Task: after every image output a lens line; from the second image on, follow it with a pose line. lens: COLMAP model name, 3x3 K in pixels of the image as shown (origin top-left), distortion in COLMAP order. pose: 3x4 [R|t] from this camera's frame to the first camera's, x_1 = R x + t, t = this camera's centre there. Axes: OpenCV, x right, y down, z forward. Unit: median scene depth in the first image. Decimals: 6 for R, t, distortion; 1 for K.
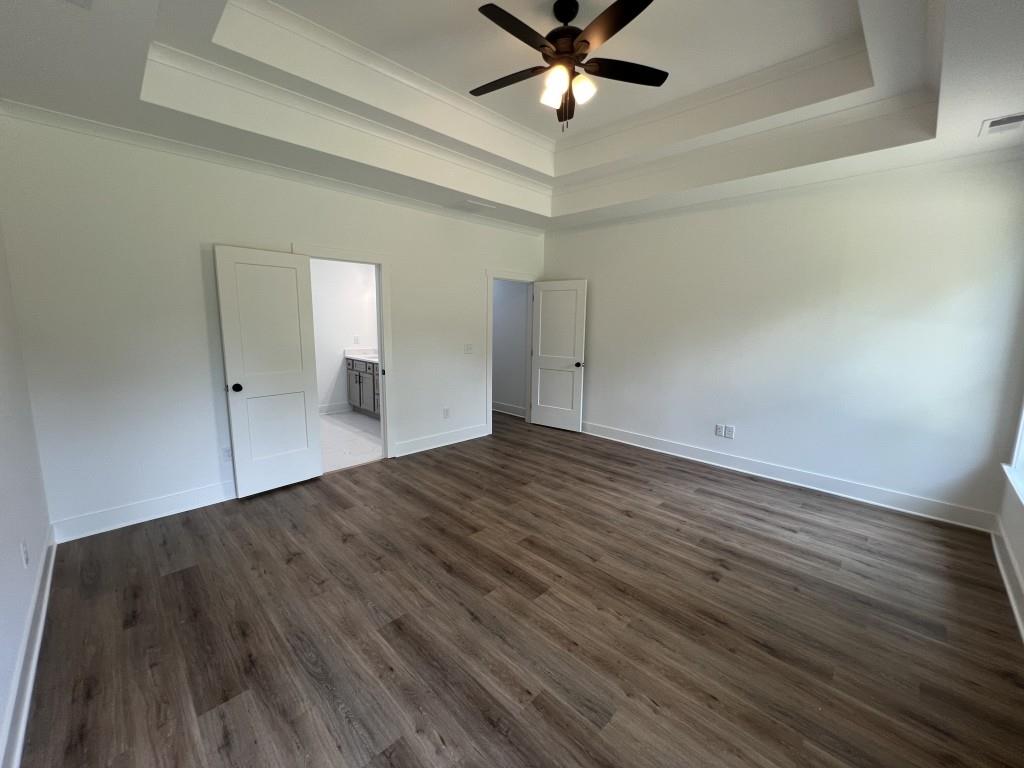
lens RADIAL K [[410.4, 0, 511.3], [0, 410.4, 381.1], [0, 0, 1]] dist [0.000503, 0.000575]
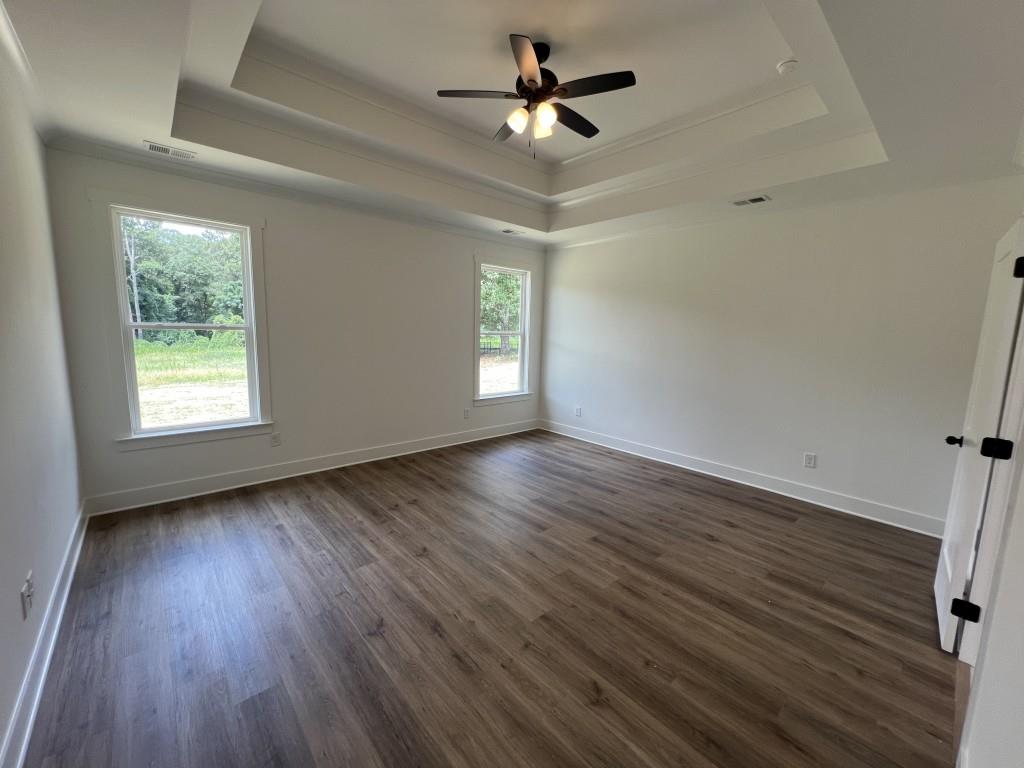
lens RADIAL K [[410.4, 0, 508.3], [0, 410.4, 385.0], [0, 0, 1]] dist [0.000503, 0.000575]
pose [[-0.996929, -0.050817, 0.059585, 0.082472], [-0.031642, 0.957381, 0.287090, -0.274587], [-0.071635, 0.284323, -0.956049, 1.828319]]
